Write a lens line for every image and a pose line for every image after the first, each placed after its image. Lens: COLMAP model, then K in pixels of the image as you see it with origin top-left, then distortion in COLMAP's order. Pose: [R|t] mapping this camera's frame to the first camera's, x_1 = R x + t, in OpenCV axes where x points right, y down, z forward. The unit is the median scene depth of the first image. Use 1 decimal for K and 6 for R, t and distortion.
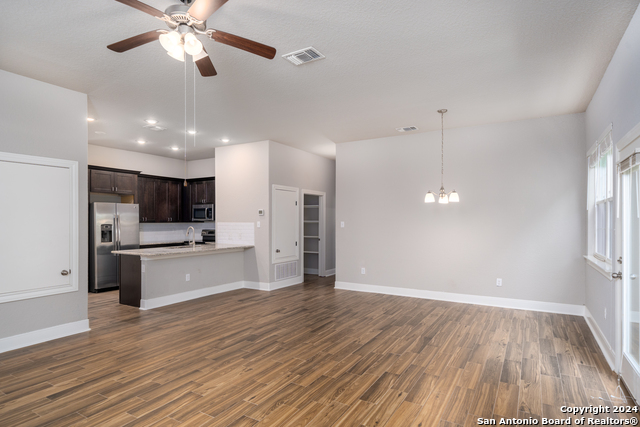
lens RADIAL K [[351.5, 0, 311.9], [0, 351.5, 221.3], [0, 0, 1]] dist [0.006513, 0.001941]
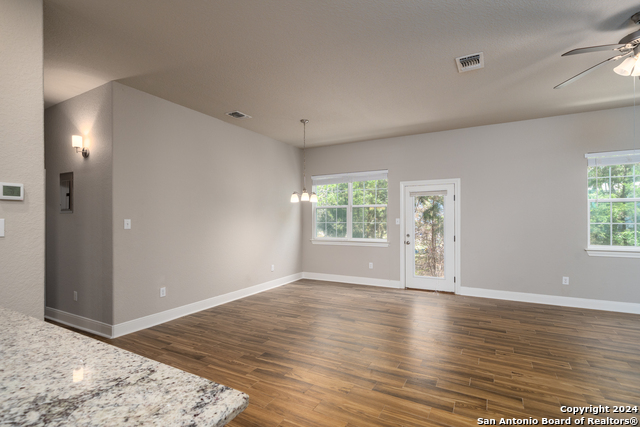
lens RADIAL K [[313.9, 0, 314.3], [0, 313.9, 219.6], [0, 0, 1]] dist [0.002716, -0.002118]
pose [[-0.040241, 0.001023, 0.999189, -0.924213], [0.002725, 0.999996, -0.000914, 0.008461], [-0.999186, 0.002686, -0.040244, 1.457808]]
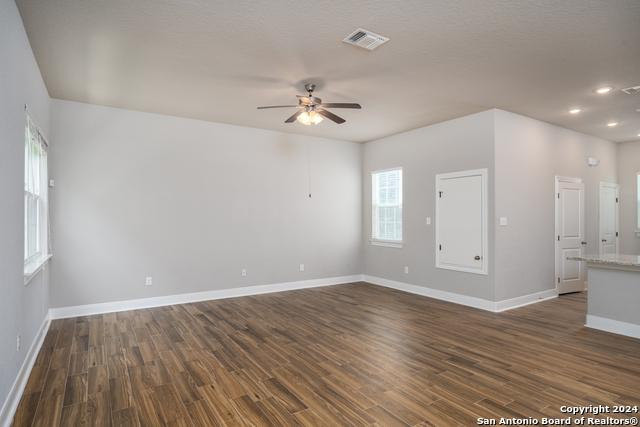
lens RADIAL K [[351.5, 0, 319.1], [0, 351.5, 213.4], [0, 0, 1]] dist [0.006513, 0.001941]
pose [[-0.426070, -0.009780, -0.904637, 0.833738], [-0.003253, 0.999952, -0.009278, -0.000180], [0.904685, -0.001010, -0.426081, 1.235780]]
